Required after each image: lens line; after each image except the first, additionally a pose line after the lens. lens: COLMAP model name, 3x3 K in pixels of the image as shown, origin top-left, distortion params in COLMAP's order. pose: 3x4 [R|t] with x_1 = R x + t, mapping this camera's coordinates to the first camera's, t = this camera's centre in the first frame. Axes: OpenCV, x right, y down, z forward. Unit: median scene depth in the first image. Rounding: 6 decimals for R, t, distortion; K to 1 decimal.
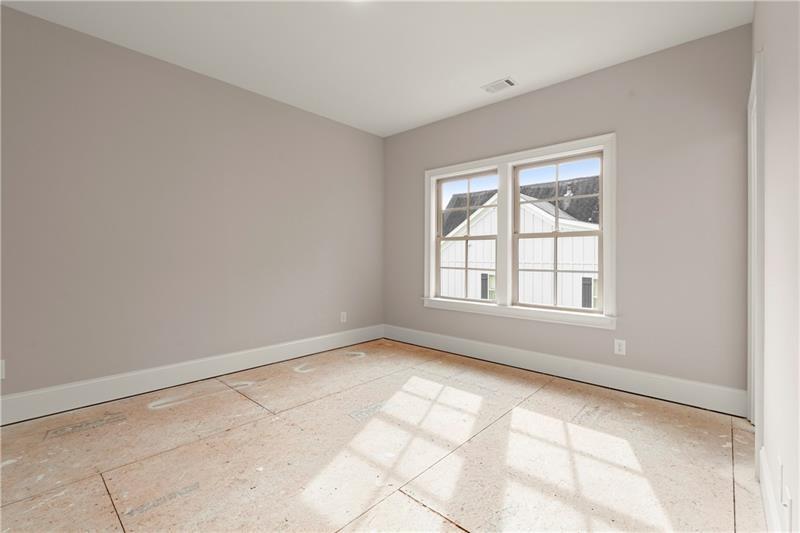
lens RADIAL K [[356.6, 0, 403.9], [0, 356.6, 262.9], [0, 0, 1]] dist [-0.002918, -0.000718]
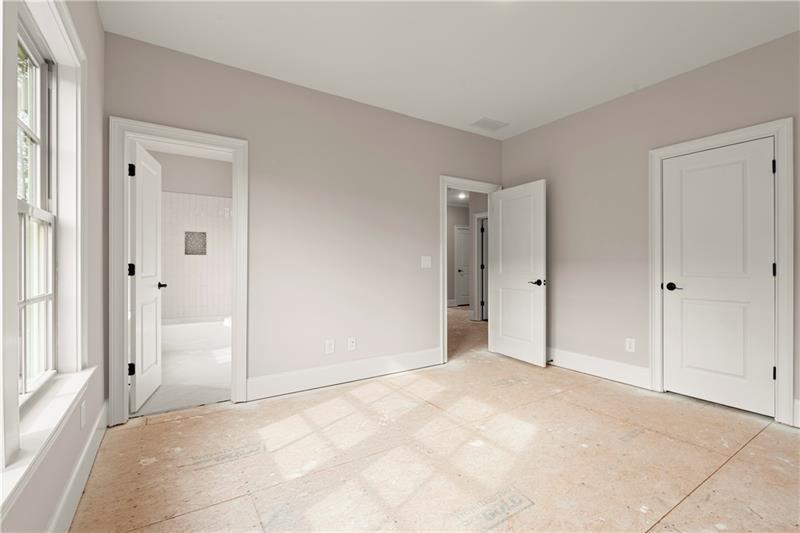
lens RADIAL K [[356.6, 0, 403.9], [0, 356.6, 262.9], [0, 0, 1]] dist [-0.002918, -0.000718]
pose [[-0.966722, -0.003638, 0.255803, -0.098960], [-0.001684, 0.999968, 0.007855, -0.034072], [-0.255823, 0.007163, -0.966697, 1.917755]]
